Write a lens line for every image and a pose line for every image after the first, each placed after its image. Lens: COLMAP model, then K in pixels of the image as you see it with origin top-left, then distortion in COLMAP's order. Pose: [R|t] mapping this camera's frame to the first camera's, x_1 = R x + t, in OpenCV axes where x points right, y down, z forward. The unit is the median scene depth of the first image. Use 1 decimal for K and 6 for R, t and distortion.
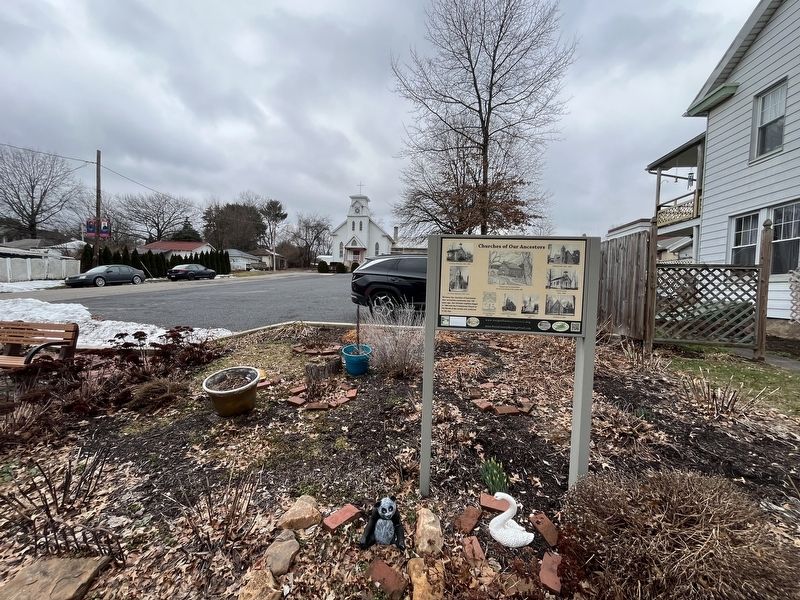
lens RADIAL K [[321.9, 0, 399.7], [0, 321.9, 299.2], [0, 0, 1]] dist [-0.001853, 0.000110]
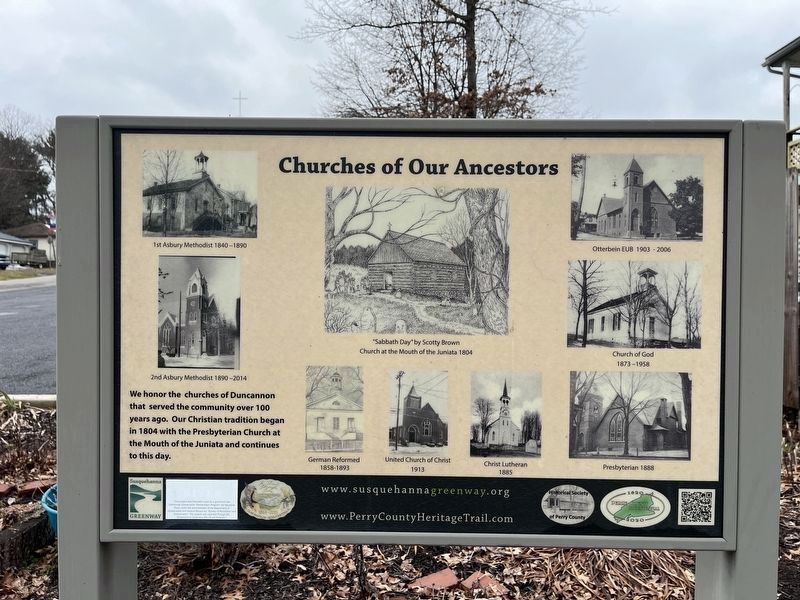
lens RADIAL K [[603.6, 0, 399.2], [0, 603.6, 301.1], [0, 0, 1]] dist [0.024585, -0.011760]
pose [[0.992740, -0.026184, 0.117392, 0.274492], [0.028974, 0.999335, -0.022123, -0.057264], [-0.116735, 0.025364, 0.992839, 0.563229]]
